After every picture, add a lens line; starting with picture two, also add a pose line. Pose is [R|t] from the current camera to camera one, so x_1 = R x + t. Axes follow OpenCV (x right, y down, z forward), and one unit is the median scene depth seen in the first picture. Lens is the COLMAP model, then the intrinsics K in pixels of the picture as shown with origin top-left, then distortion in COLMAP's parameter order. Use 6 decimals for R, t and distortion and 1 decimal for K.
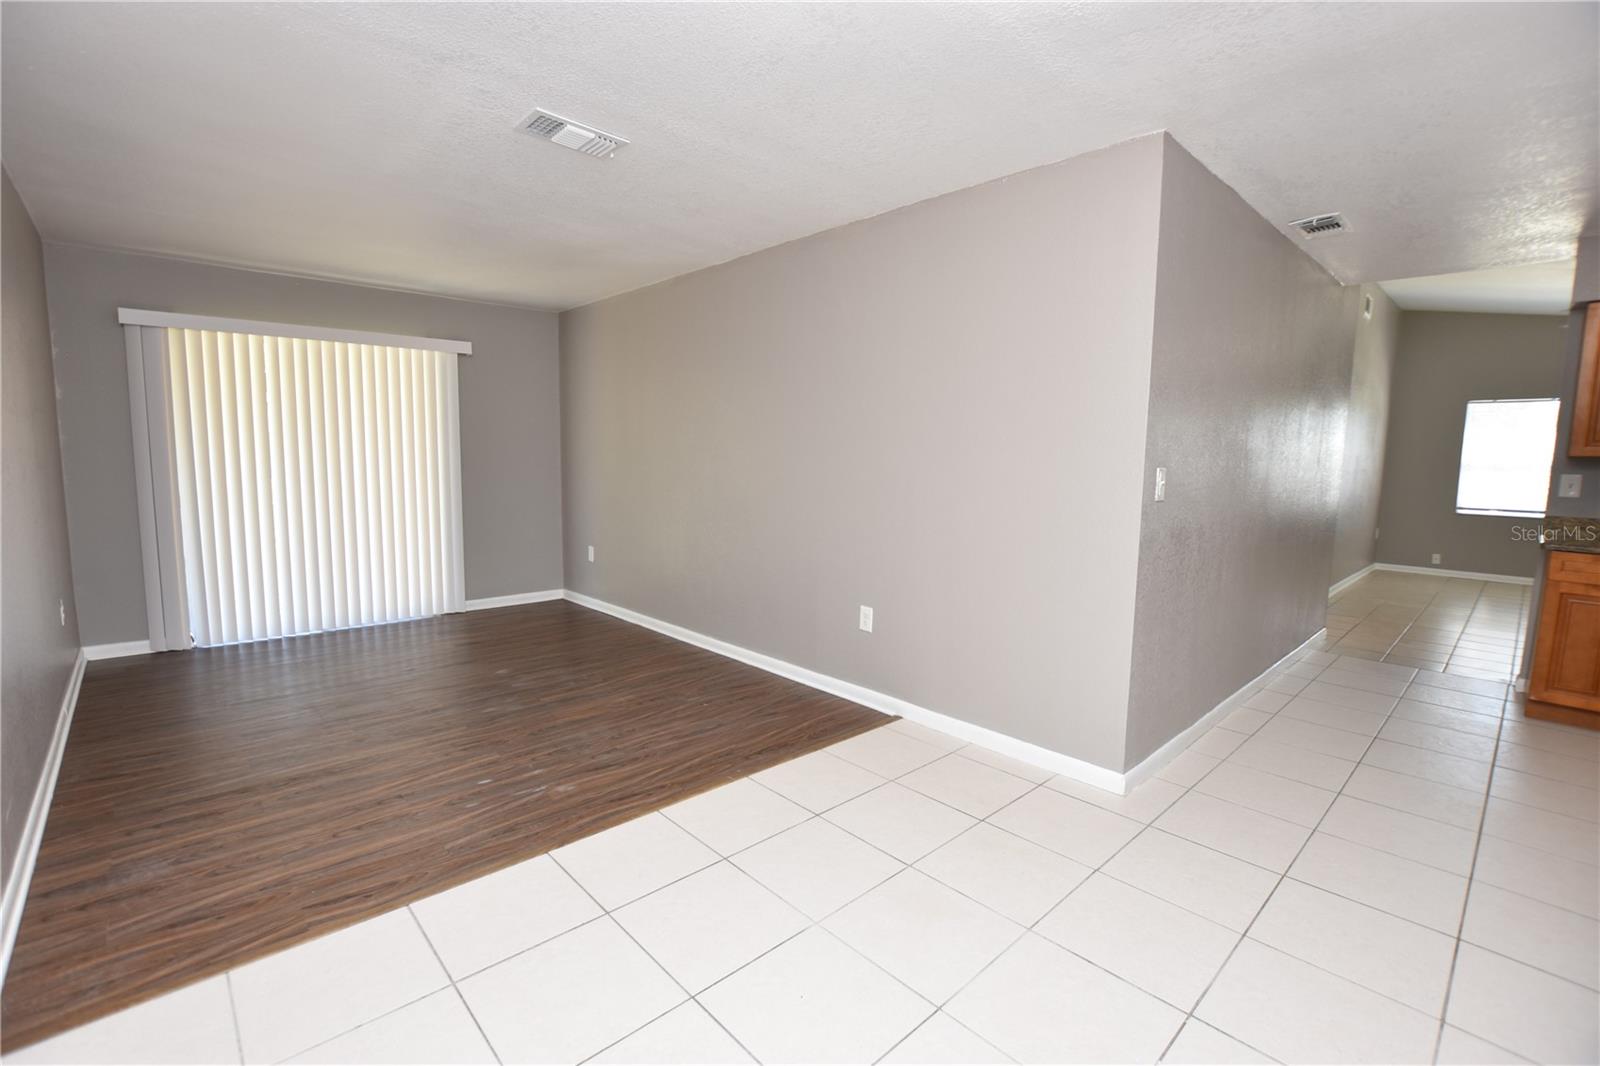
lens RADIAL K [[712.0, 0, 792.2], [0, 712.0, 534.4], [0, 0, 1]] dist [-0.034580, 0.006204]
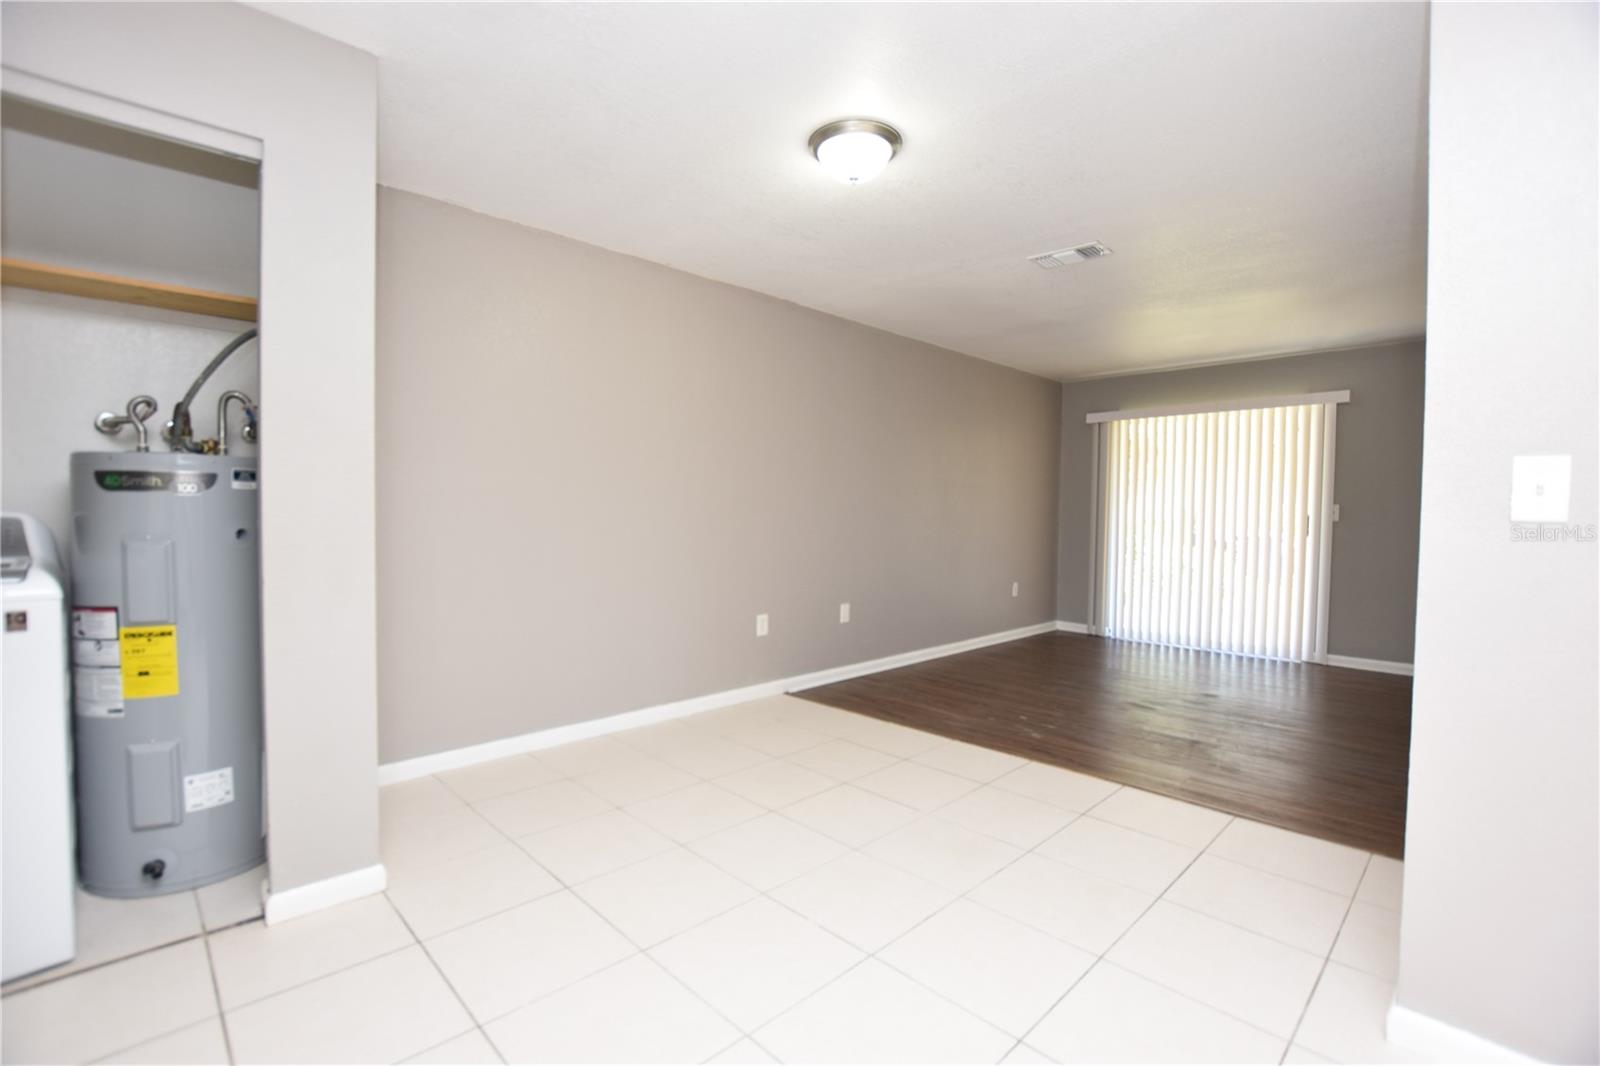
lens RADIAL K [[712.0, 0, 792.2], [0, 712.0, 534.4], [0, 0, 1]] dist [-0.034580, 0.006204]
pose [[0.071332, 0.024206, -0.997159, 0.547825], [-0.108940, 0.993914, 0.016334, -0.001955], [0.991486, 0.107465, 0.073535, 0.205001]]
